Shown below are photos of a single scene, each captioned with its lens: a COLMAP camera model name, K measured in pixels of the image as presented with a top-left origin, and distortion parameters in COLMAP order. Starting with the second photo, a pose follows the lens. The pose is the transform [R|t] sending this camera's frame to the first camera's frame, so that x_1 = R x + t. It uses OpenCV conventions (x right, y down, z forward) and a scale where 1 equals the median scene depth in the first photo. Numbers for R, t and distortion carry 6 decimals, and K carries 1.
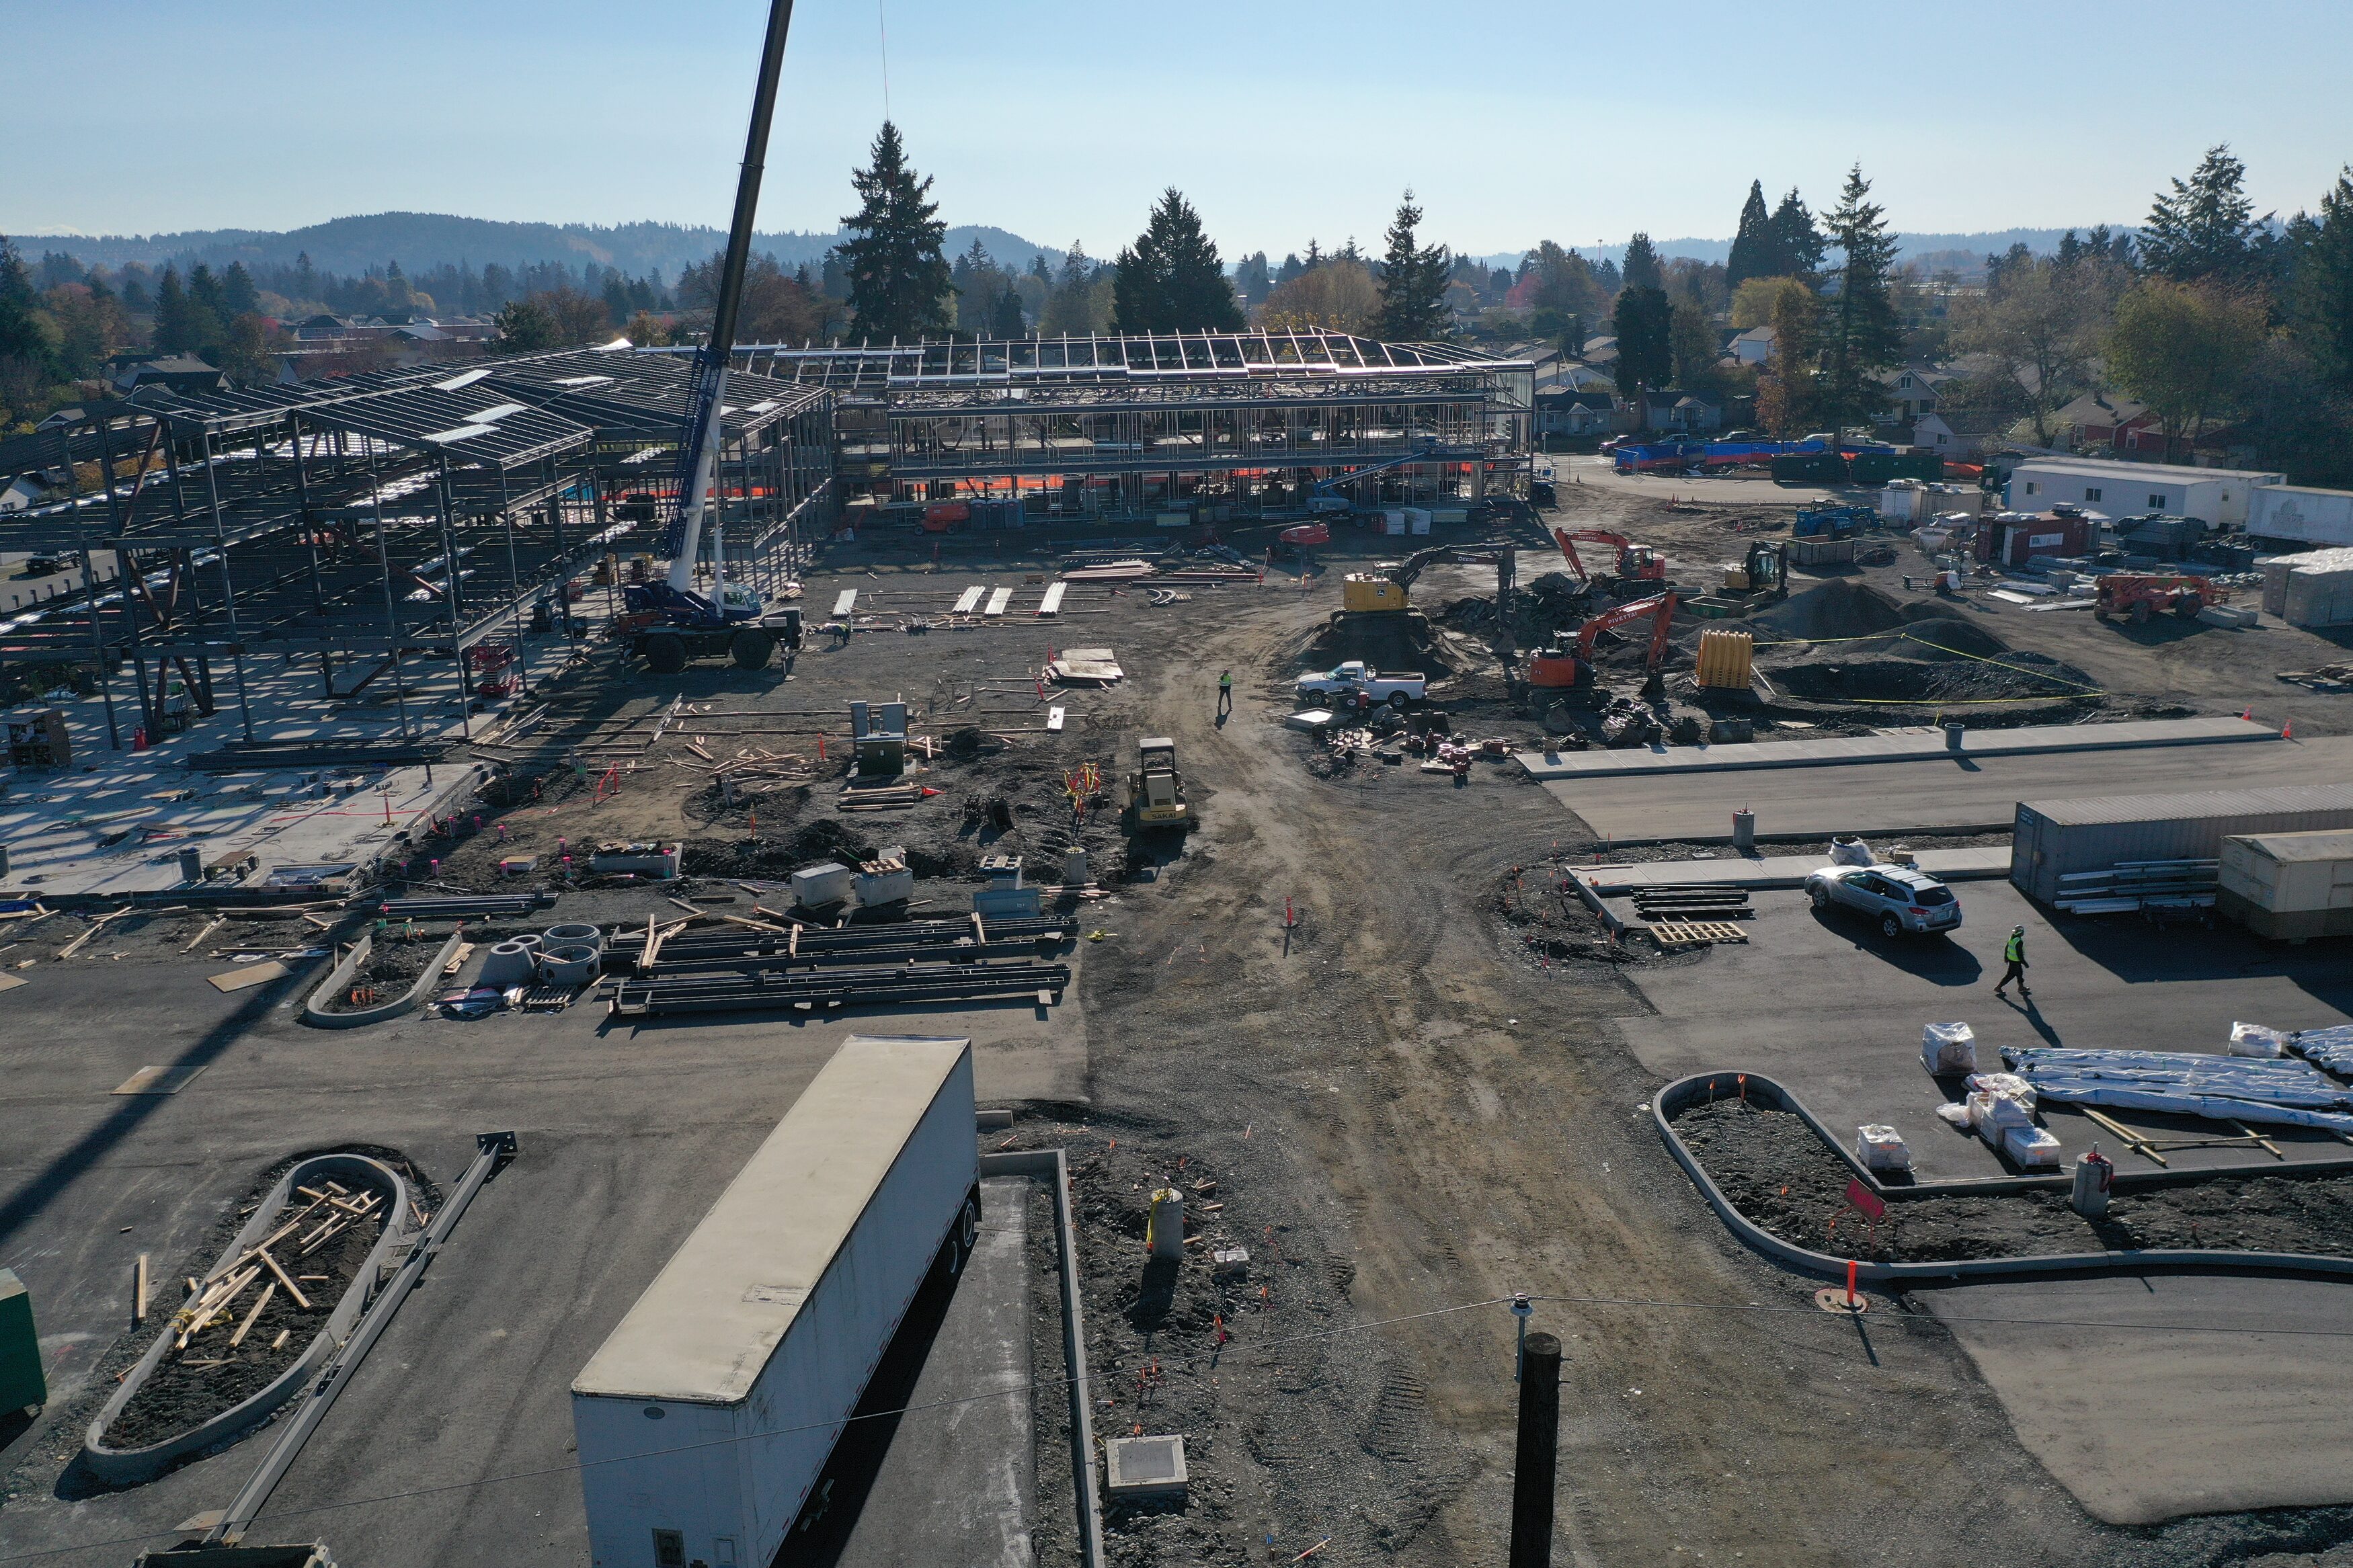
lens RADIAL K [[1853.8, 0, 1176.5], [0, 1853.8, 784.0], [0, 0, 1]] dist [0.002201, 0.001724]
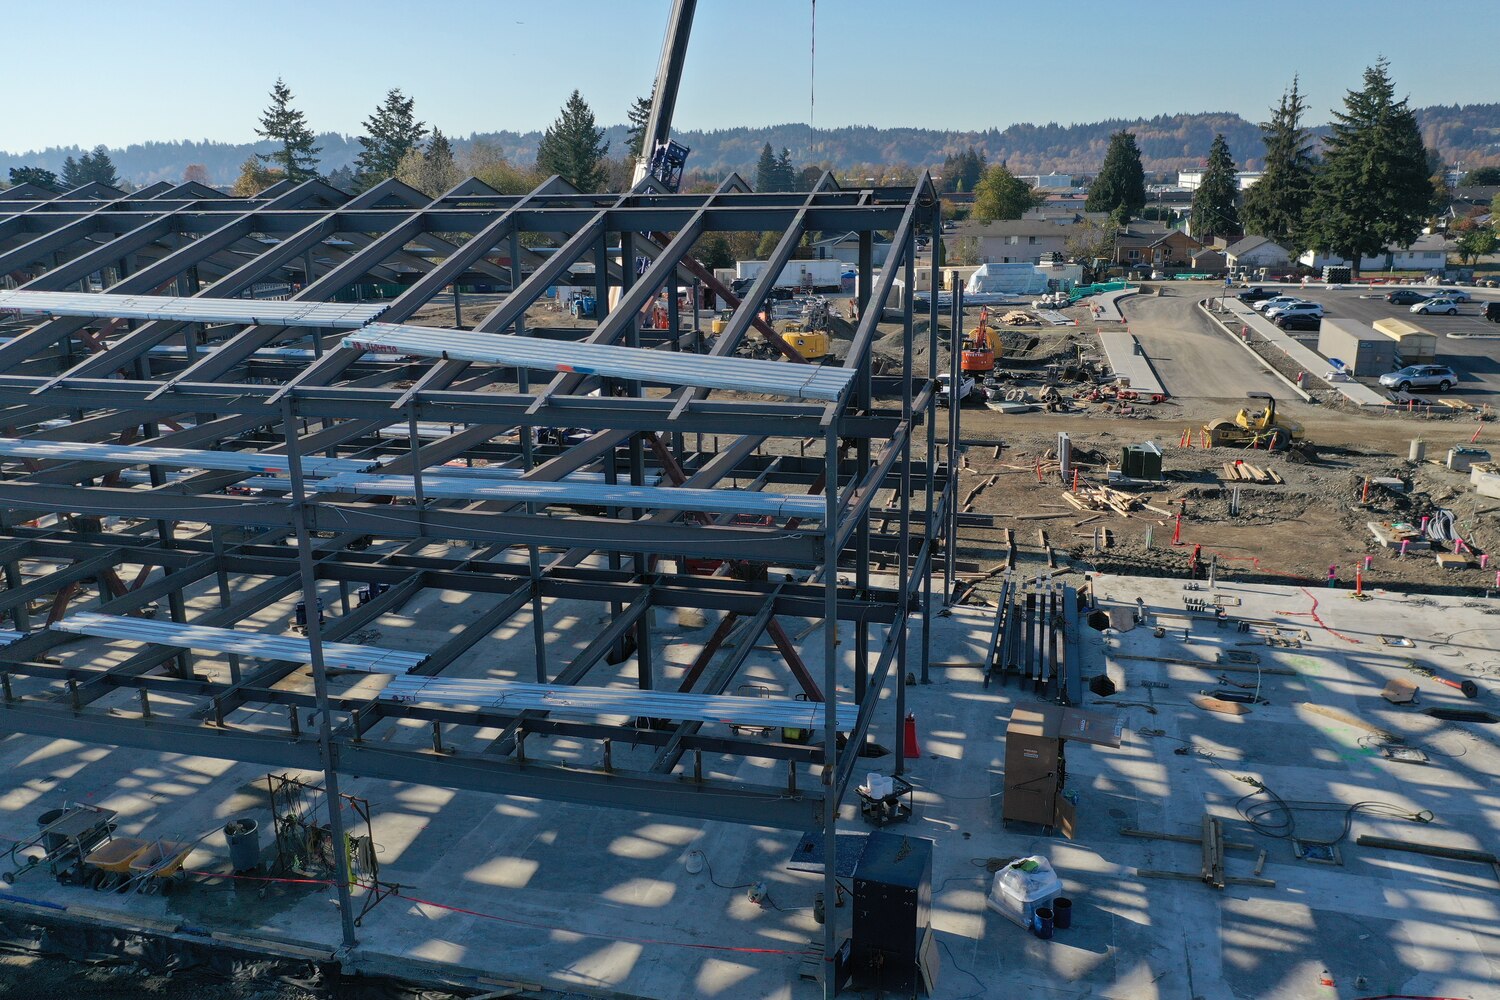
lens RADIAL K [[1177.2, 0, 750.0], [0, 1177.2, 500.0], [0, 0, 1]] dist [-0.003008, 0.001362]
pose [[0.308461, -0.233778, 0.922063, -0.398209], [0.254248, 0.954327, 0.156903, -0.074821], [-0.916630, 0.186034, 0.353810, 0.396815]]
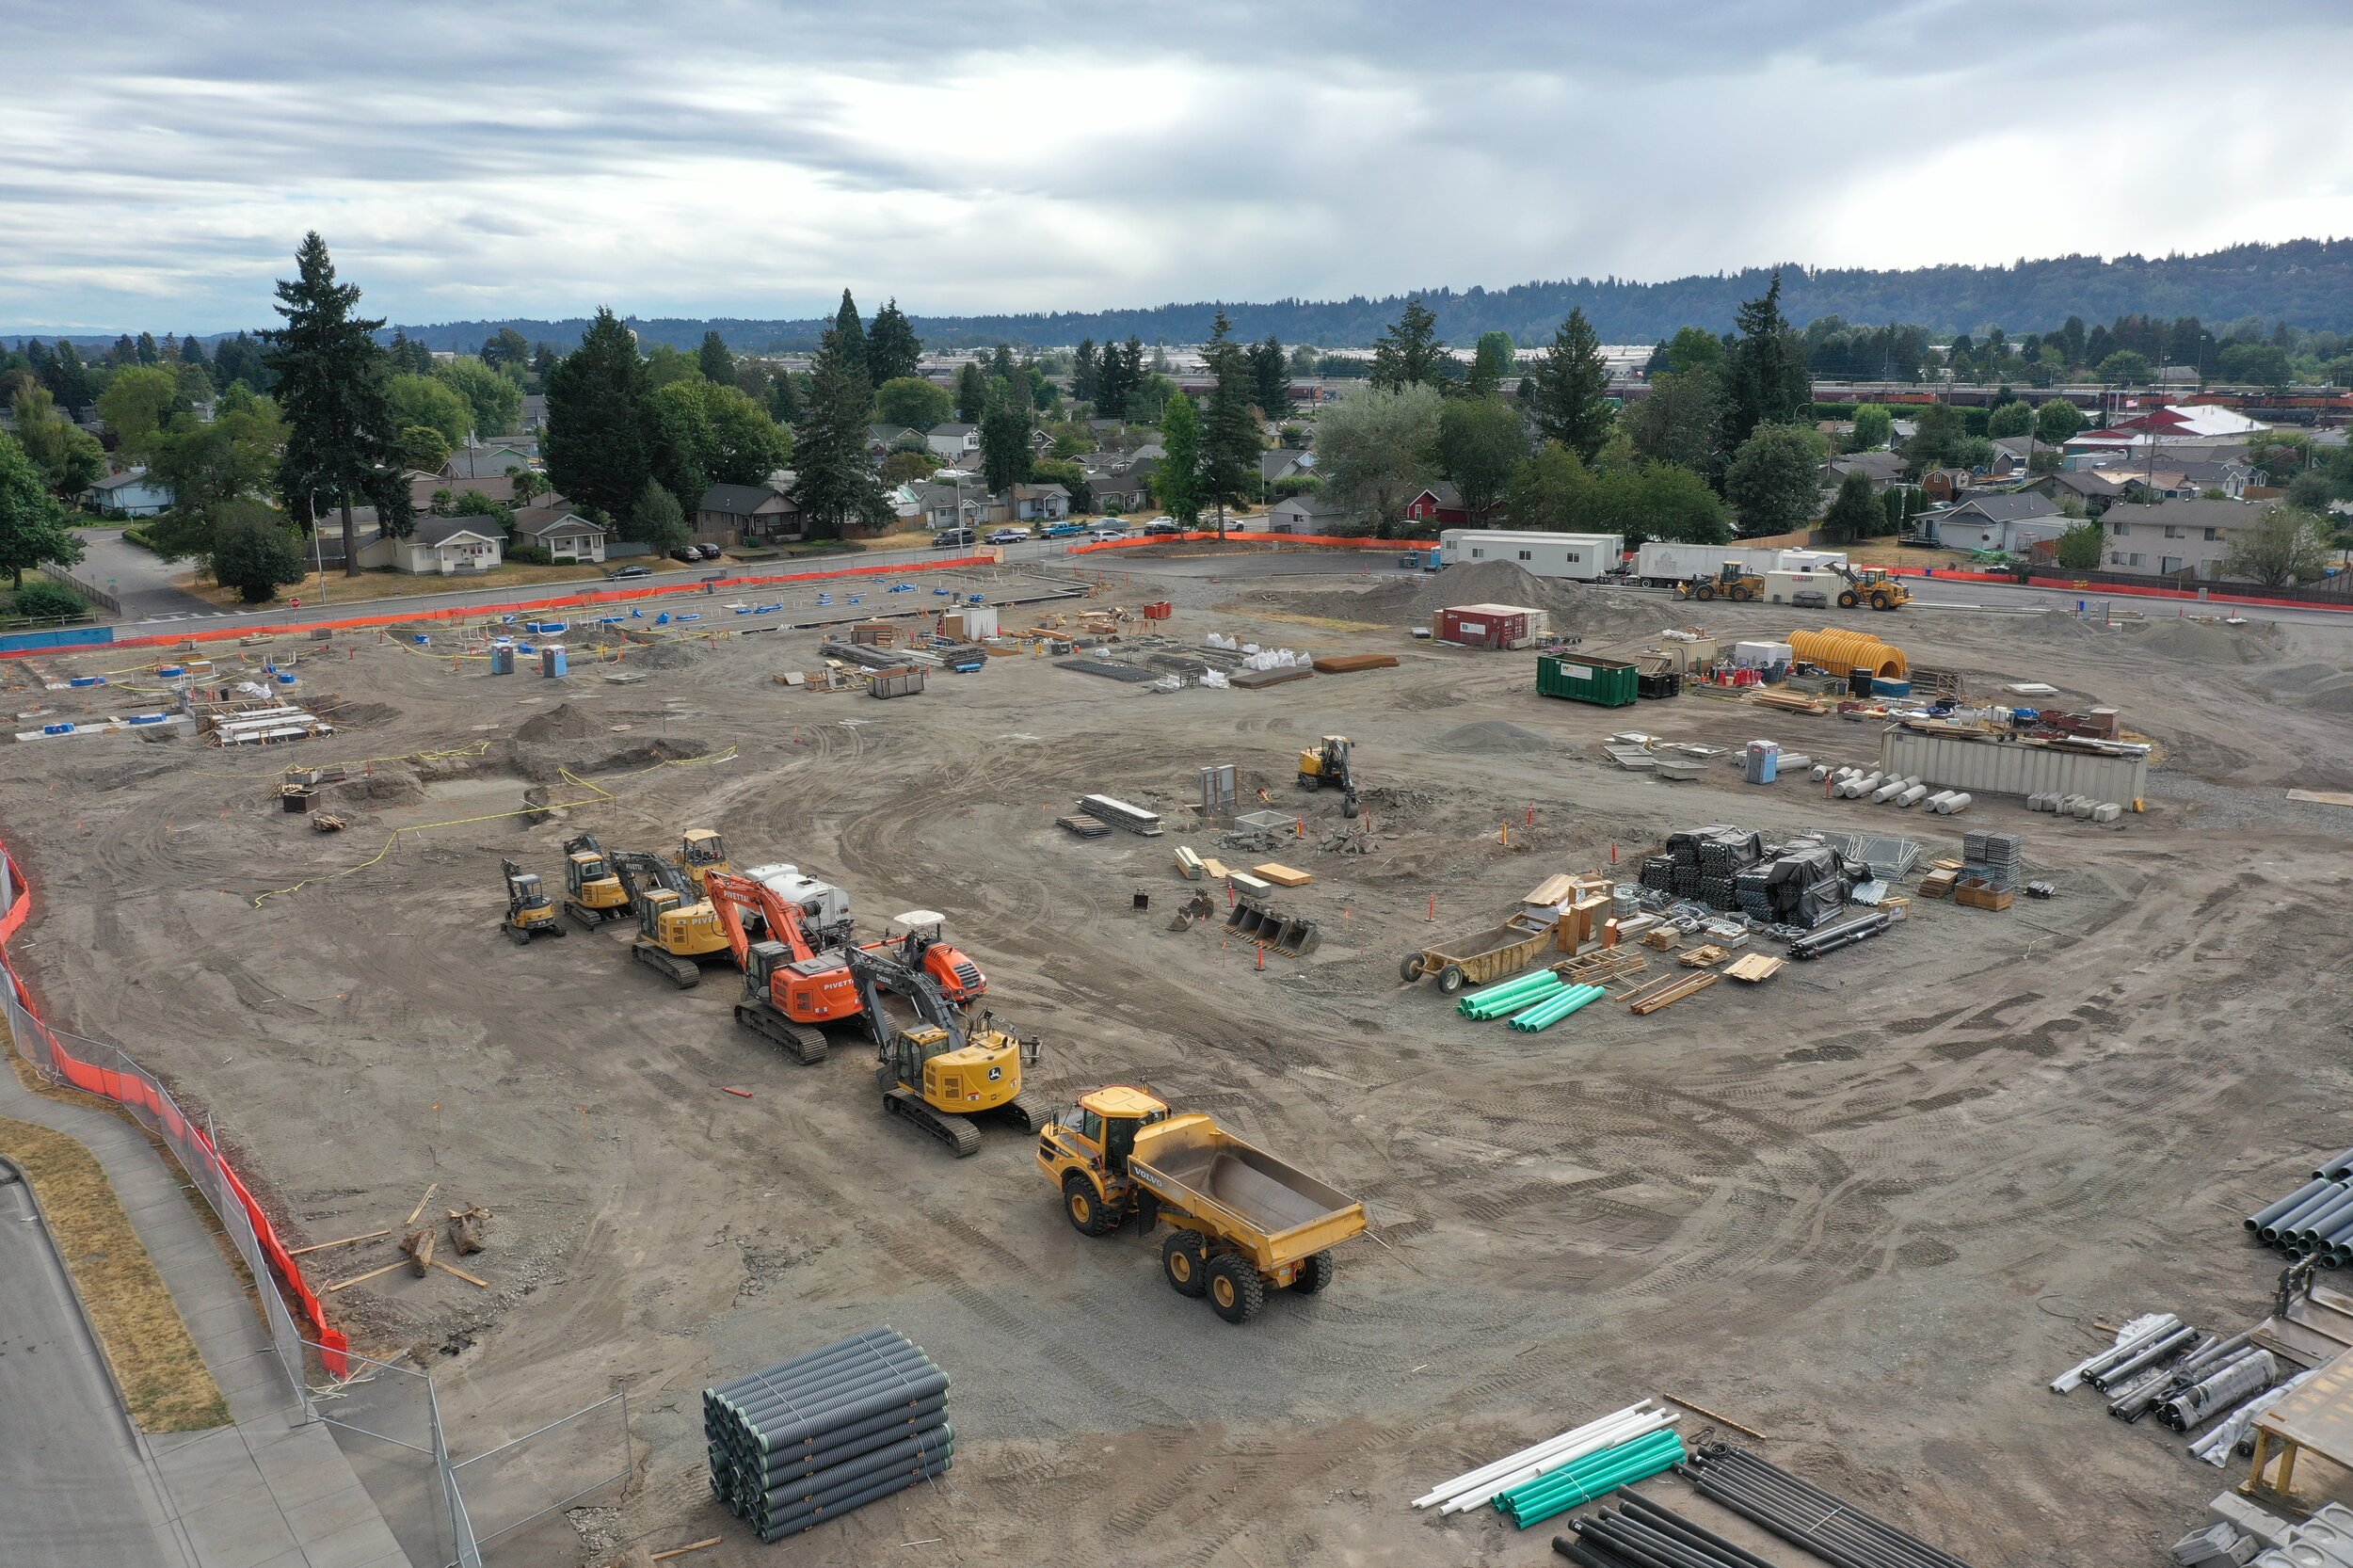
lens RADIAL K [[1852.4, 0, 1176.5], [0, 1852.4, 784.0], [0, 0, 1]] dist [-0.000956, 0.003453]
pose [[0.824913, -0.119225, 0.552543, -0.378416], [0.141355, 0.989956, 0.002573, -0.017241], [-0.547300, 0.075982, 0.833480, -0.016250]]
